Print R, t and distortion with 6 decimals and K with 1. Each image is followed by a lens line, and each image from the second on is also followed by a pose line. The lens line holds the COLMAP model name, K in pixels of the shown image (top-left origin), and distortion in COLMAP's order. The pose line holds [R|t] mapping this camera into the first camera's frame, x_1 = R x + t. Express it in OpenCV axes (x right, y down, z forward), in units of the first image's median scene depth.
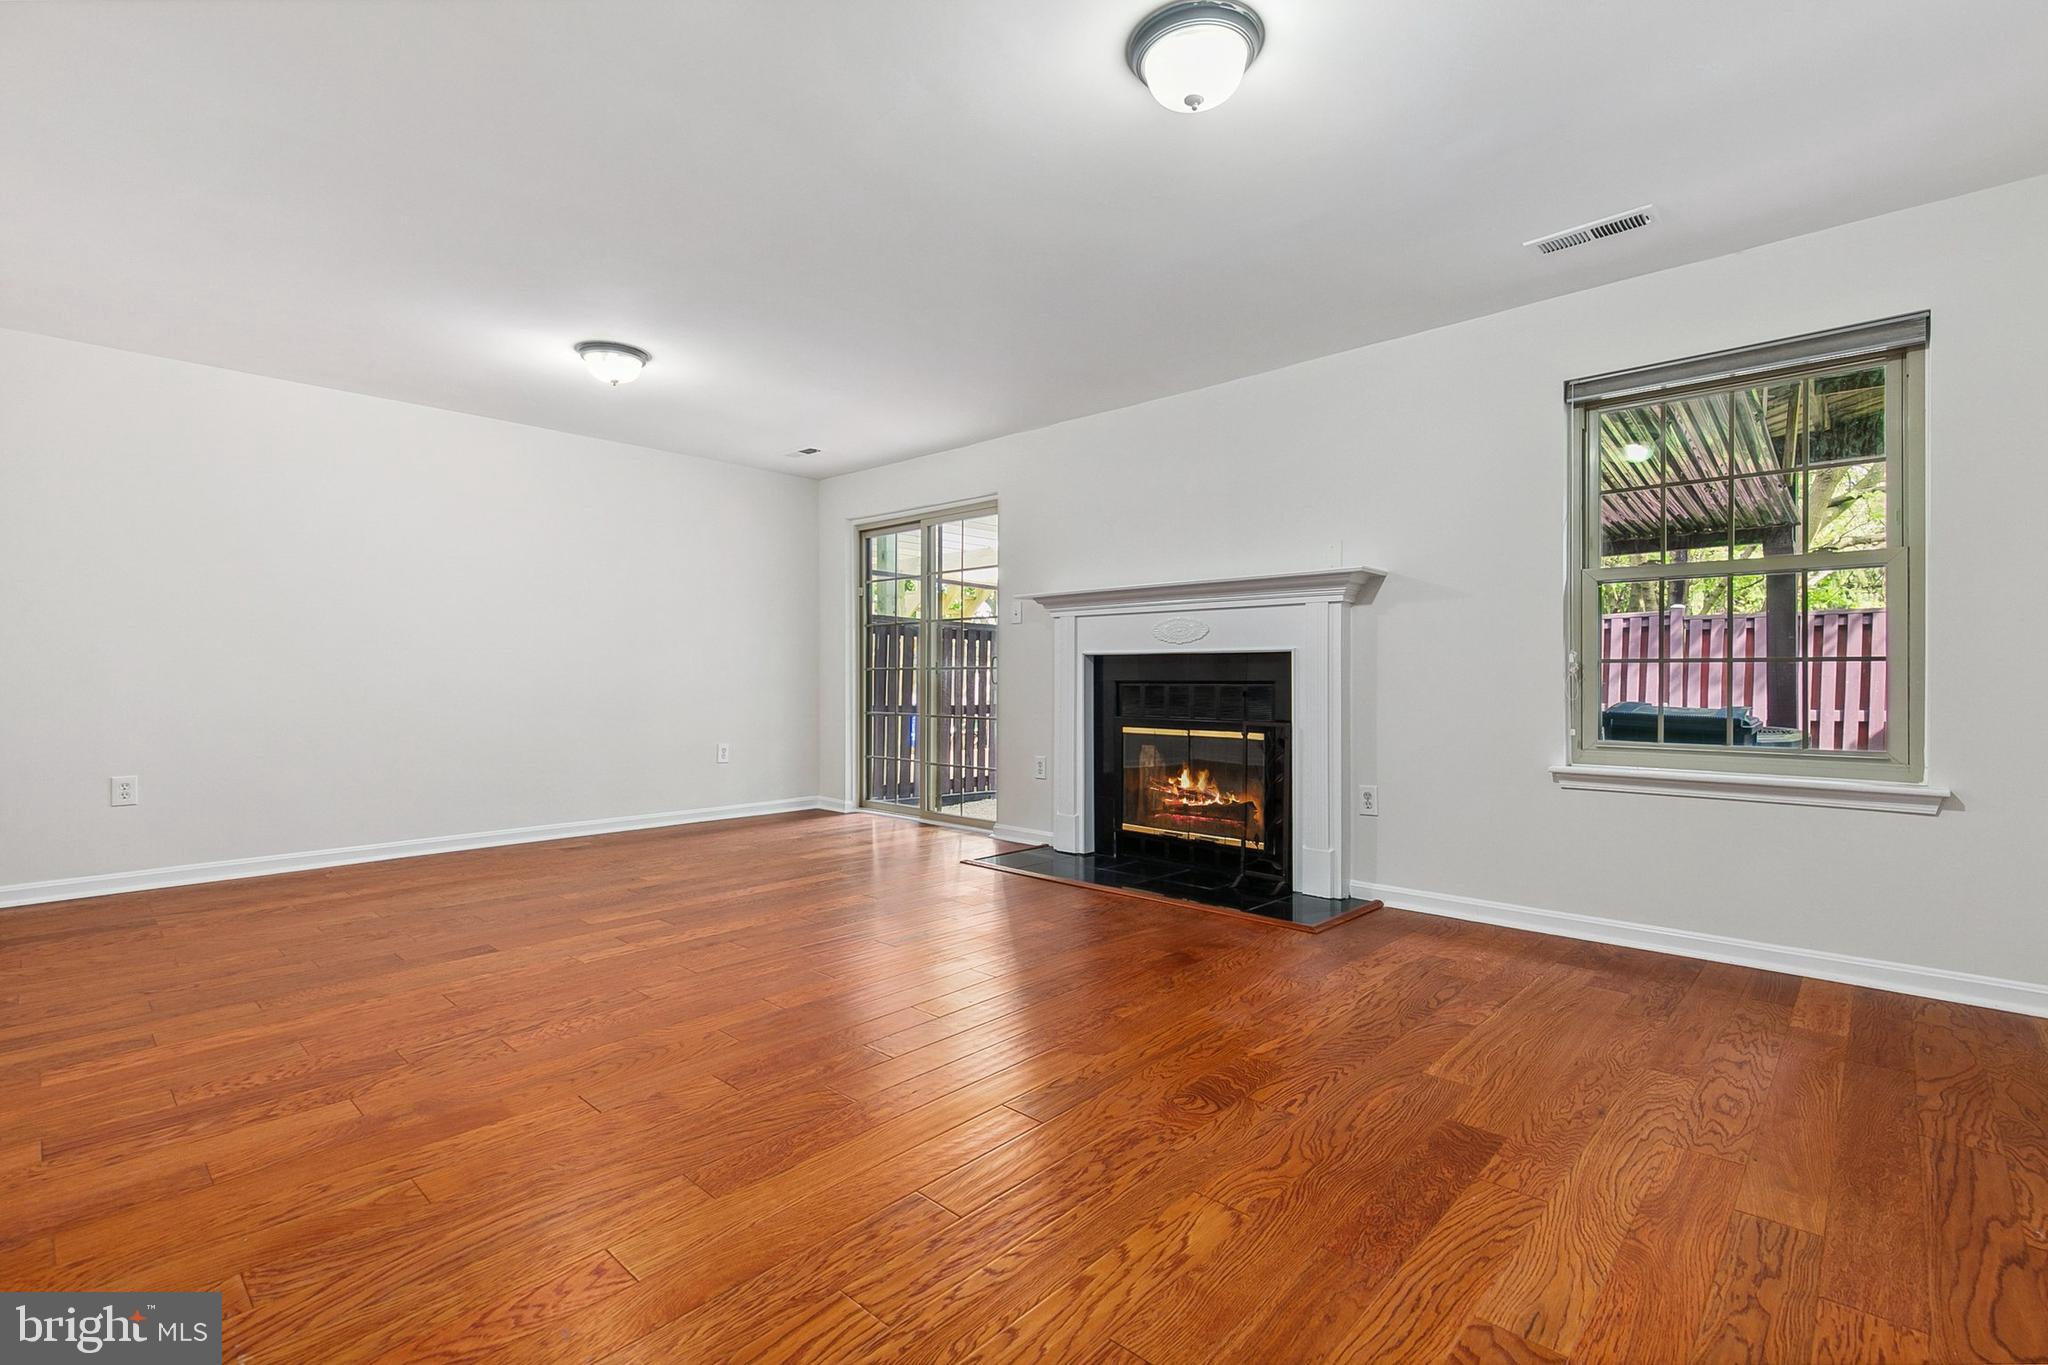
lens RADIAL K [[924.5, 0, 1023.0], [0, 924.5, 677.7], [0, 0, 1]] dist [0.010003, -0.003773]
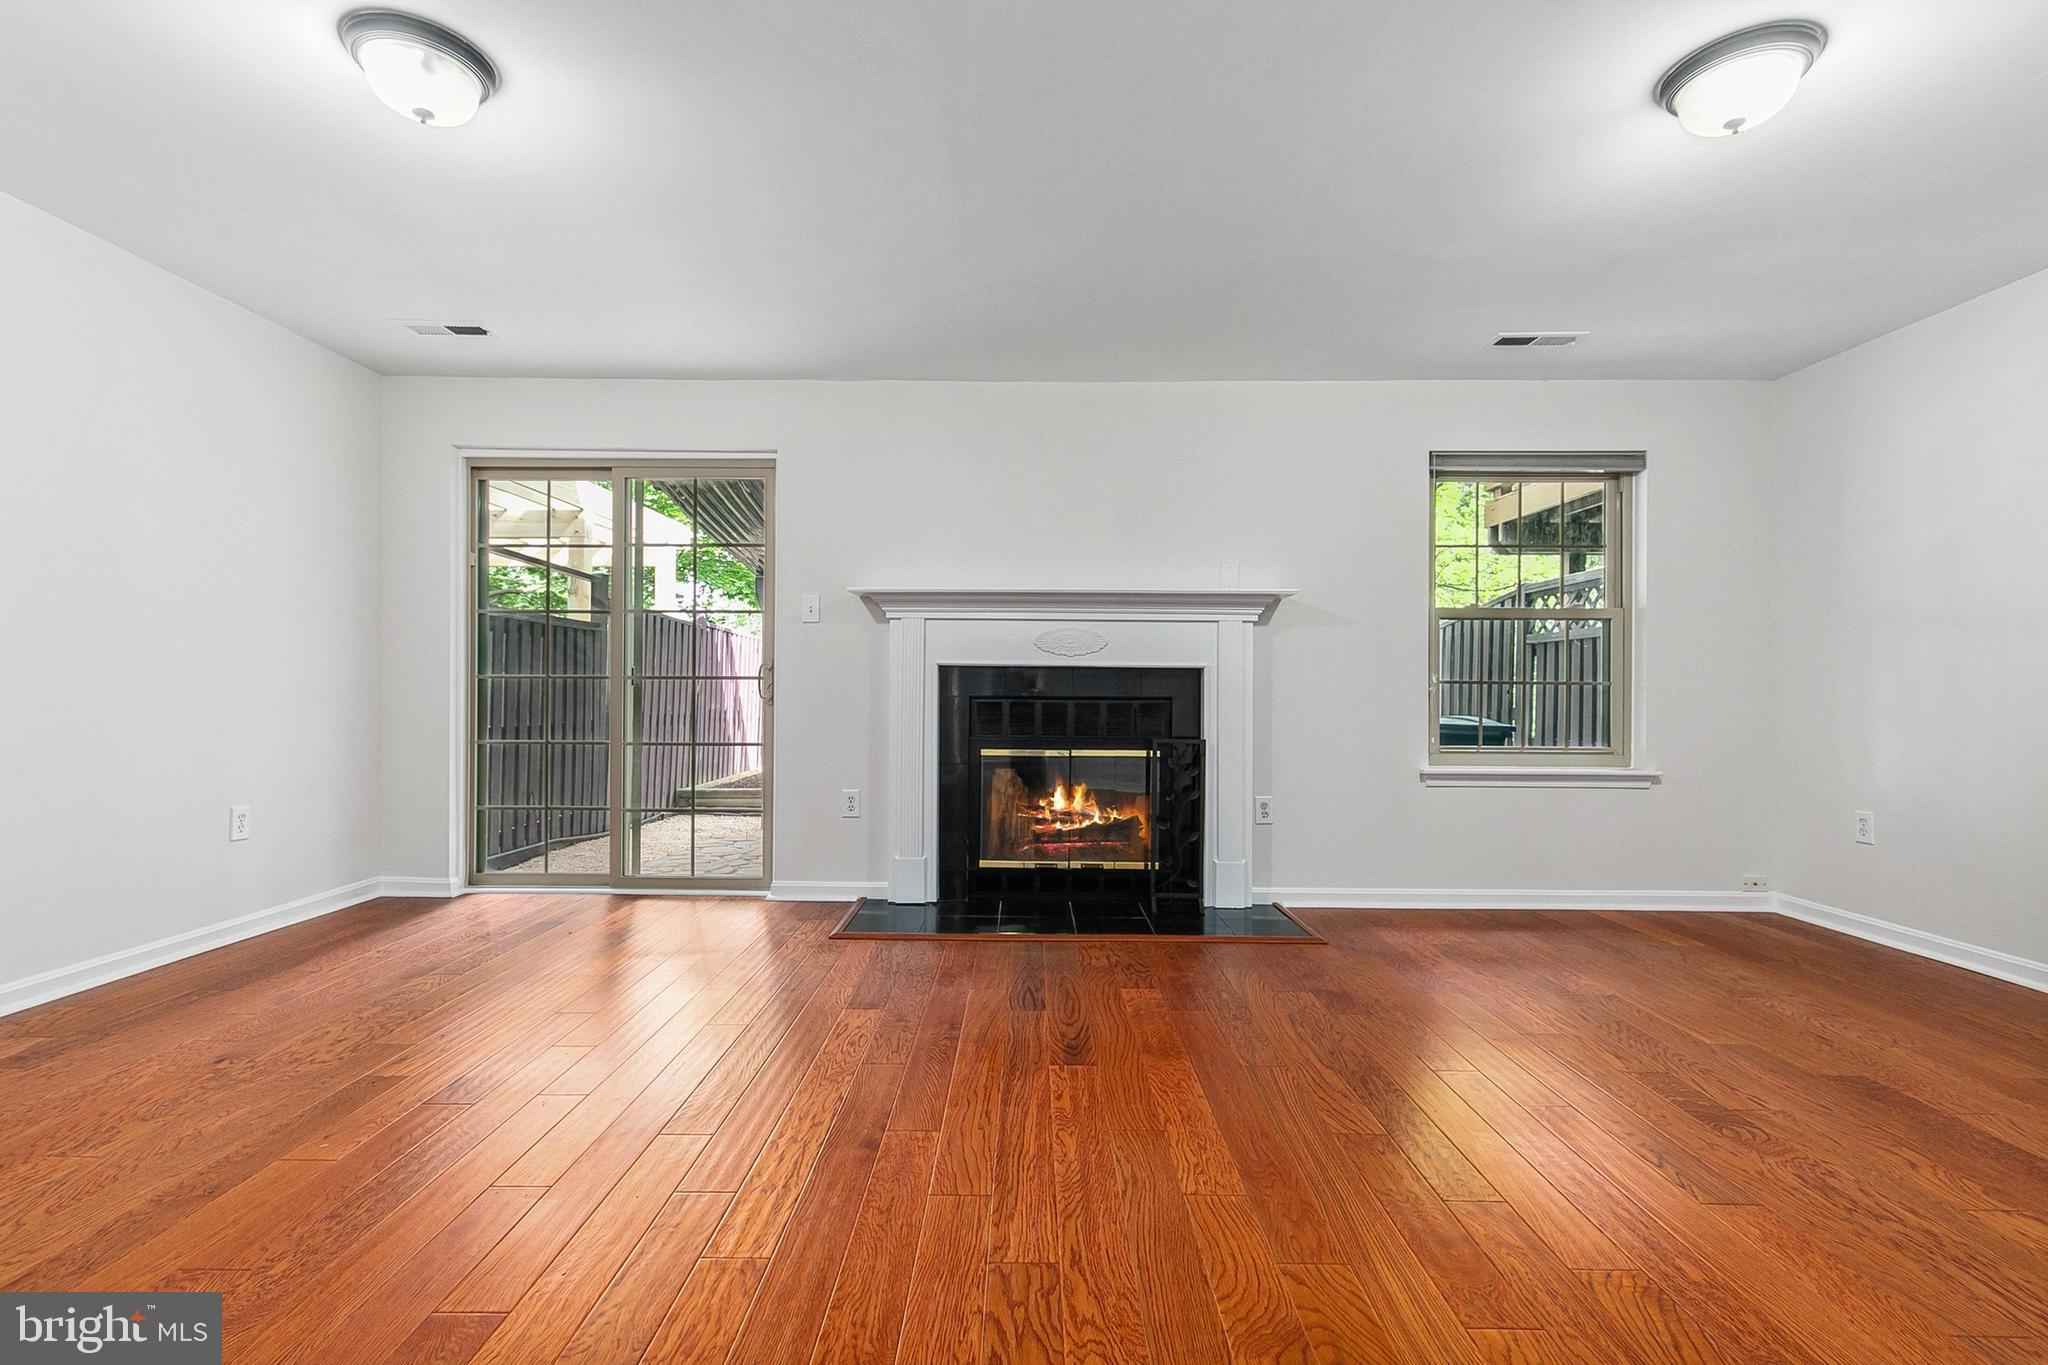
lens RADIAL K [[924.5, 0, 1023.0], [0, 924.5, 677.7], [0, 0, 1]] dist [0.010003, -0.003773]
pose [[0.739836, 0.012543, 0.672671, -0.505667], [-0.006616, 0.999913, -0.011368, -0.004541], [-0.672755, 0.003960, 0.739855, 0.372164]]
